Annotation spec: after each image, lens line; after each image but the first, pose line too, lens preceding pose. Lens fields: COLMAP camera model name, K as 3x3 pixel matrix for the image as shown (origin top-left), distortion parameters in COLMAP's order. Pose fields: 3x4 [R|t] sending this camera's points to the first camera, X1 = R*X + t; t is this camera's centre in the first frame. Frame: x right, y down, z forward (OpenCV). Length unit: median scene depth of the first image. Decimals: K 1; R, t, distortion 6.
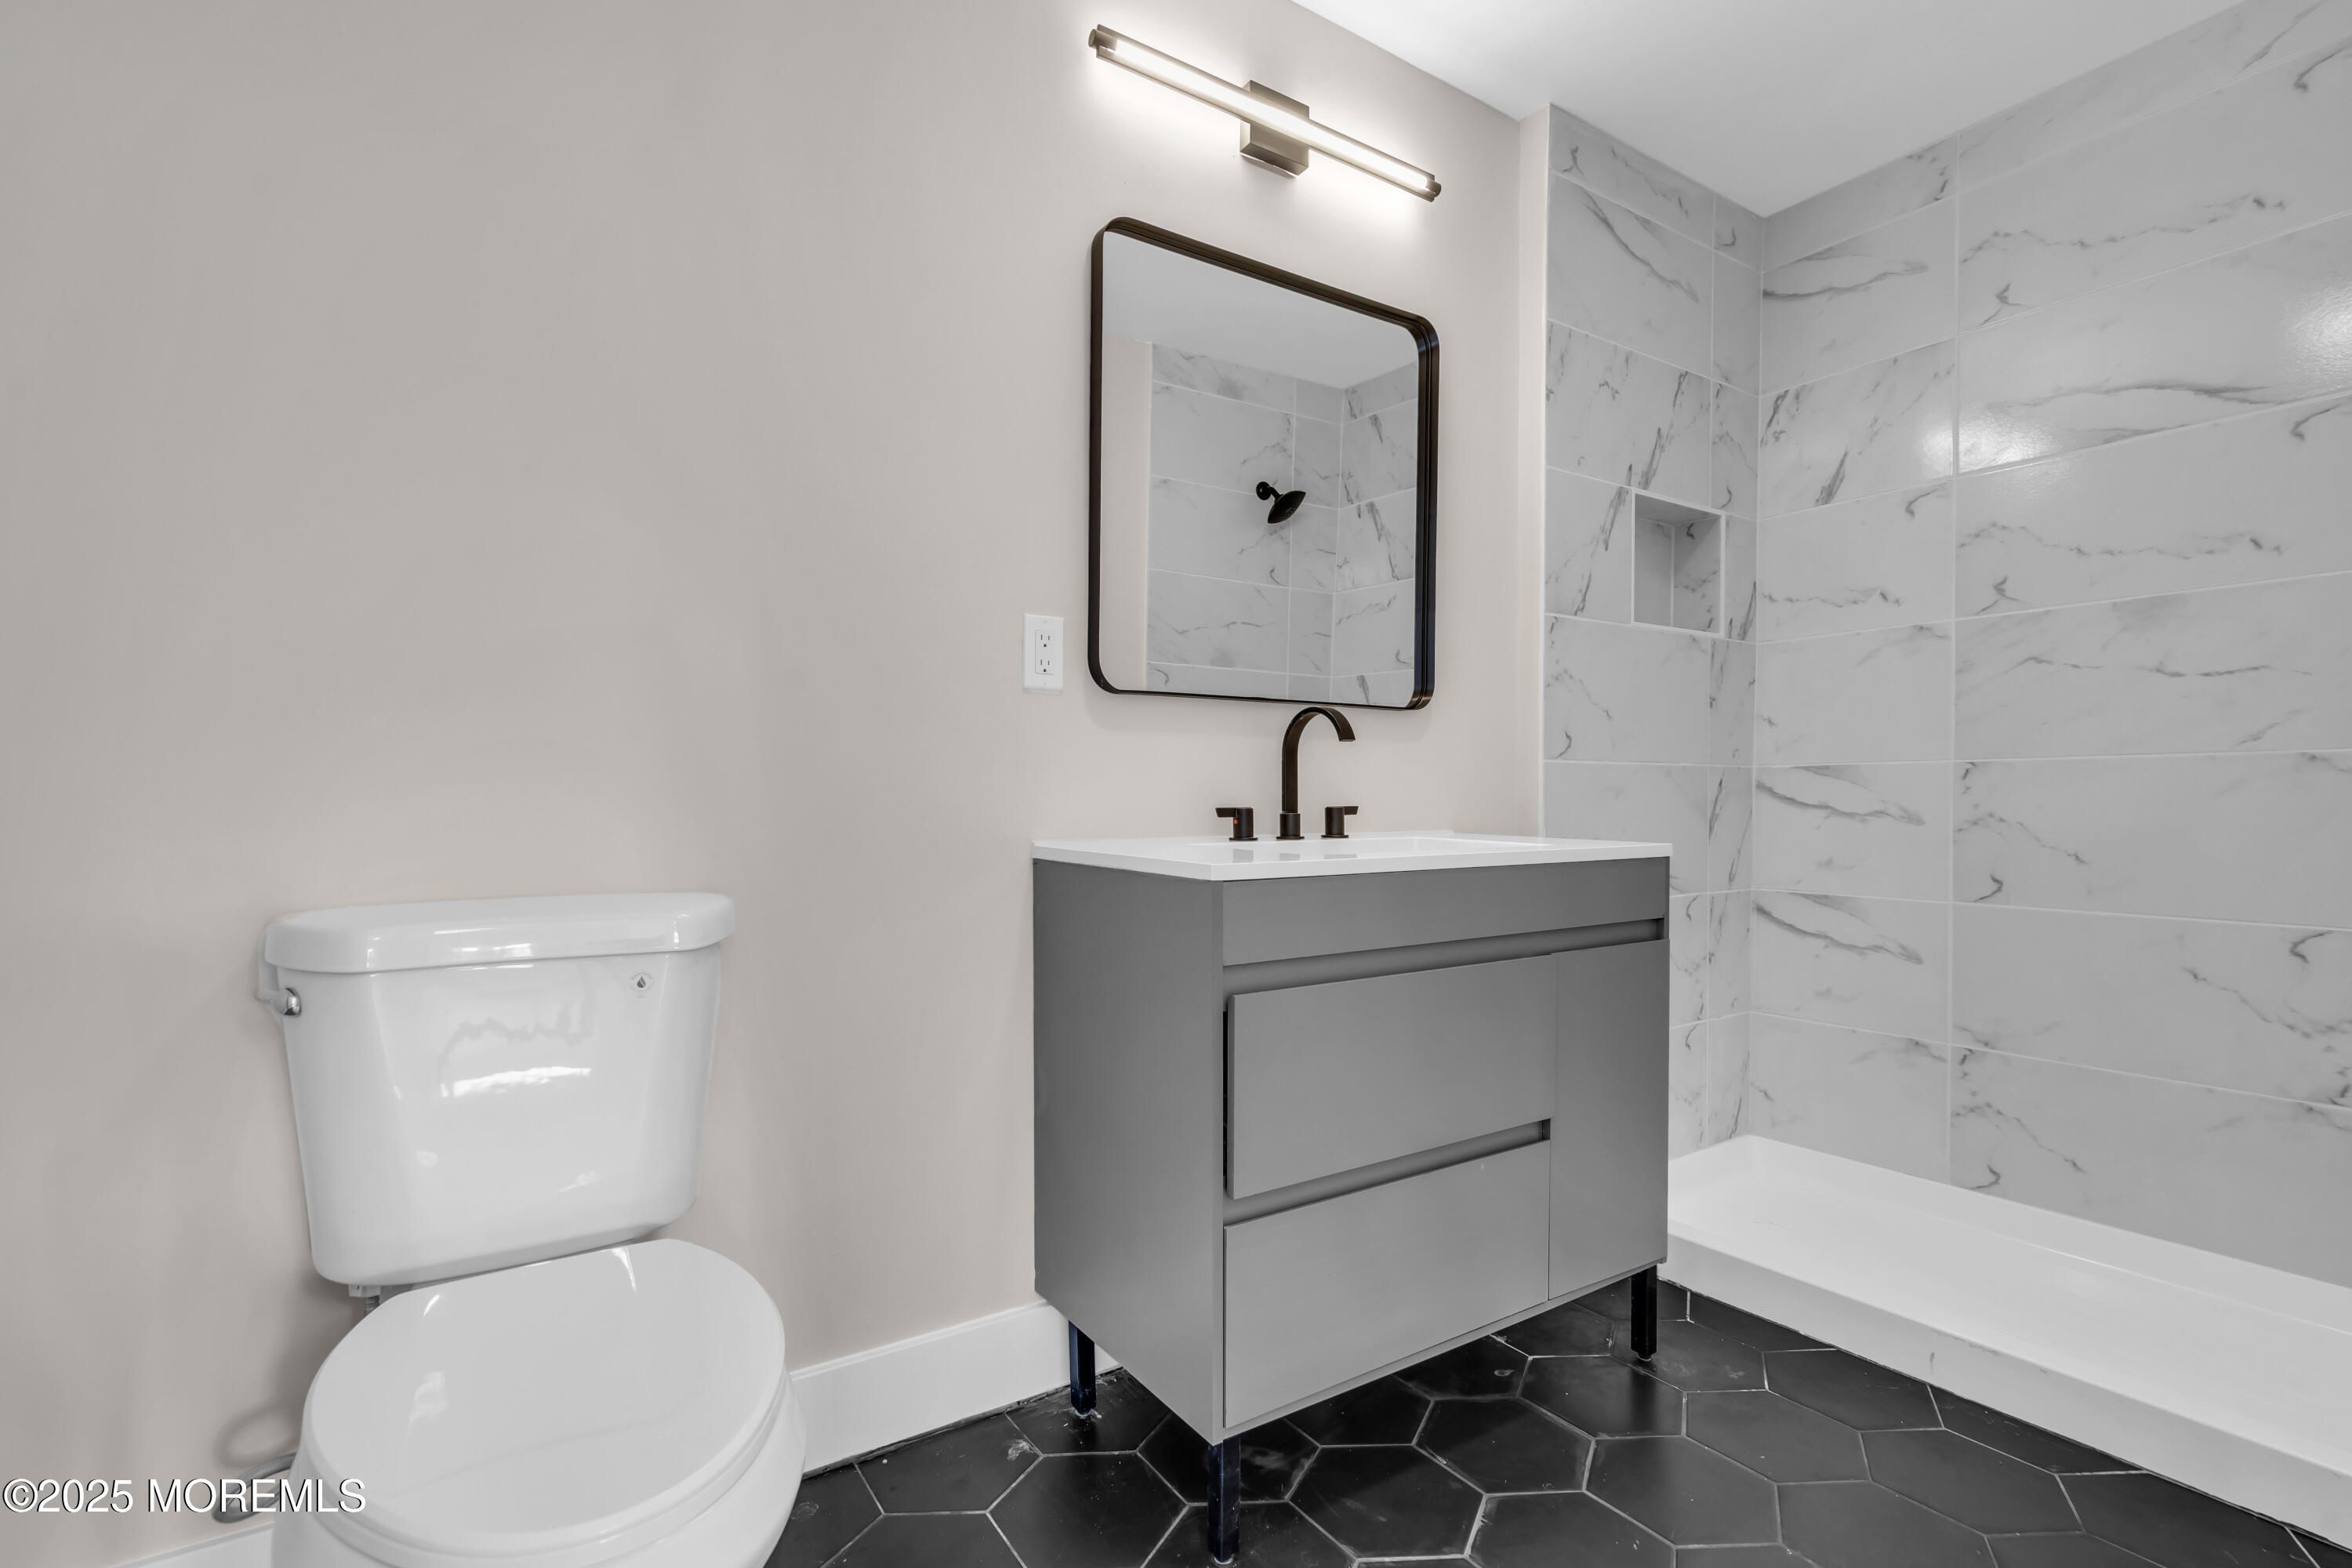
lens RADIAL K [[1055.1, 0, 1168.9], [0, 1055.1, 798.2], [0, 0, 1]] dist [-0.002802, 0.000757]
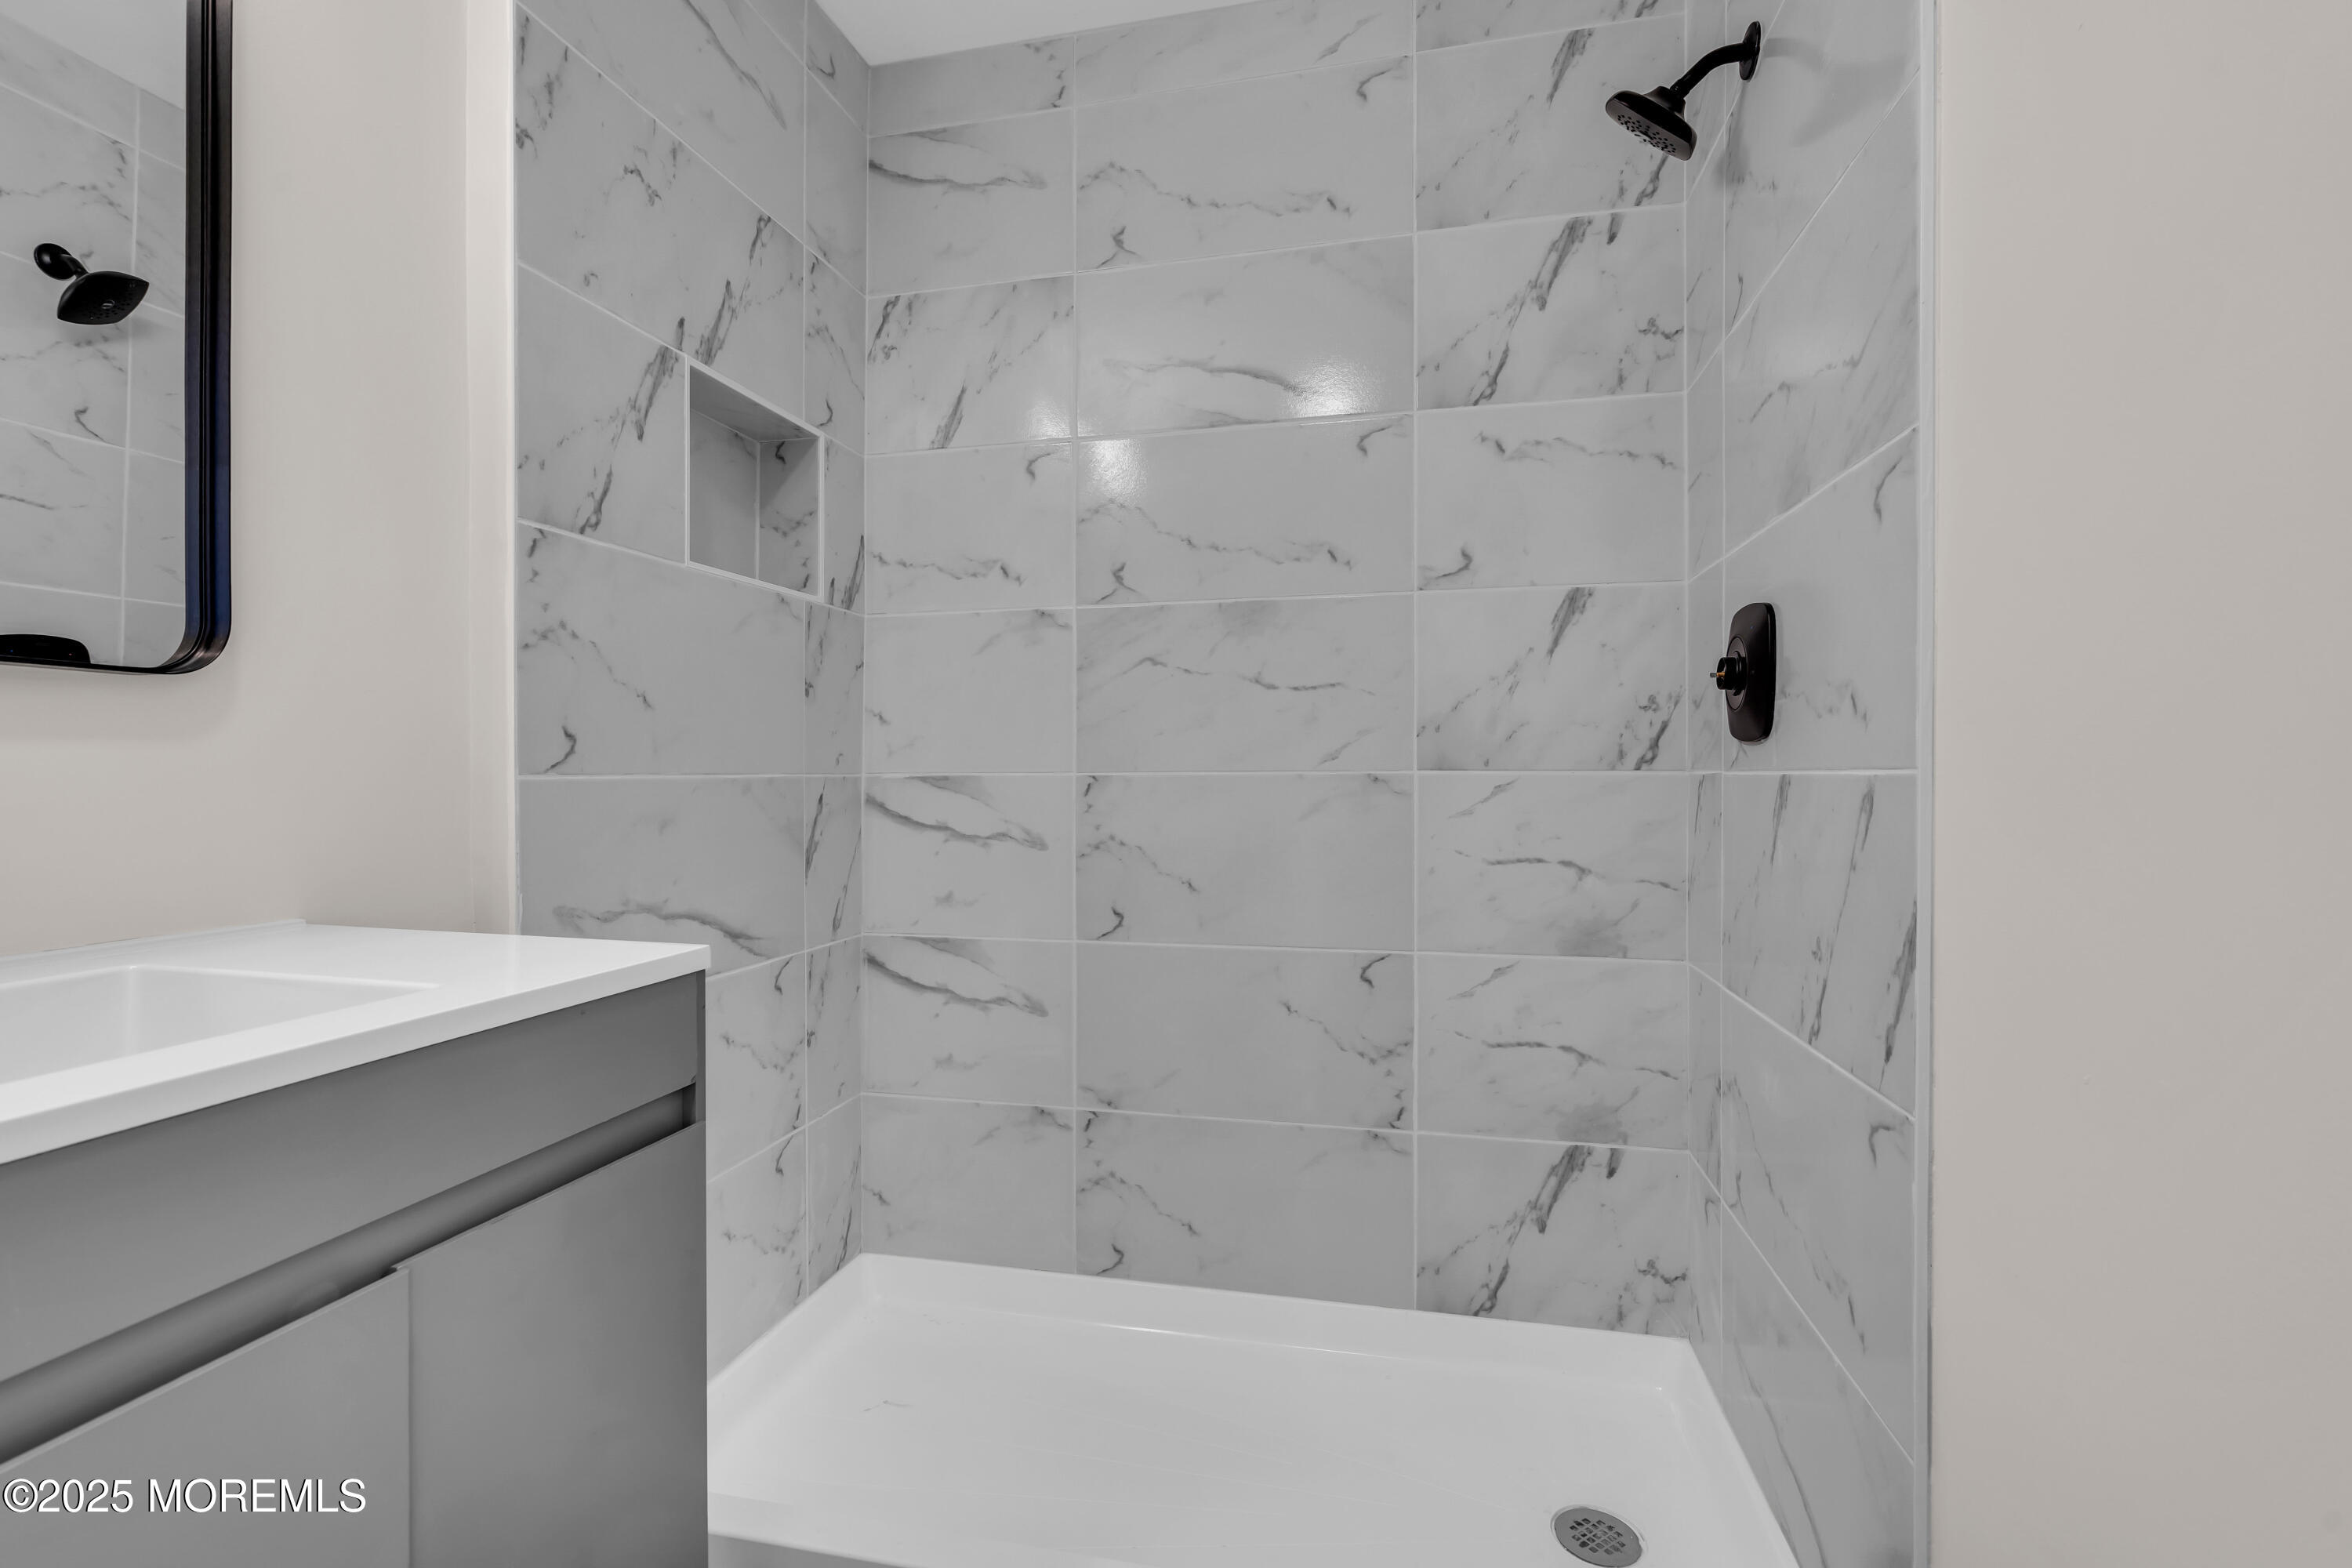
lens RADIAL K [[1055.1, 0, 1173.4], [0, 1055.1, 780.8], [0, 0, 1]] dist [-0.002802, 0.000757]
pose [[0.713256, -0.010137, 0.700830, 0.201315], [0.005367, 0.999945, 0.009002, -0.036242], [-0.700883, -0.002659, 0.713271, 0.332055]]
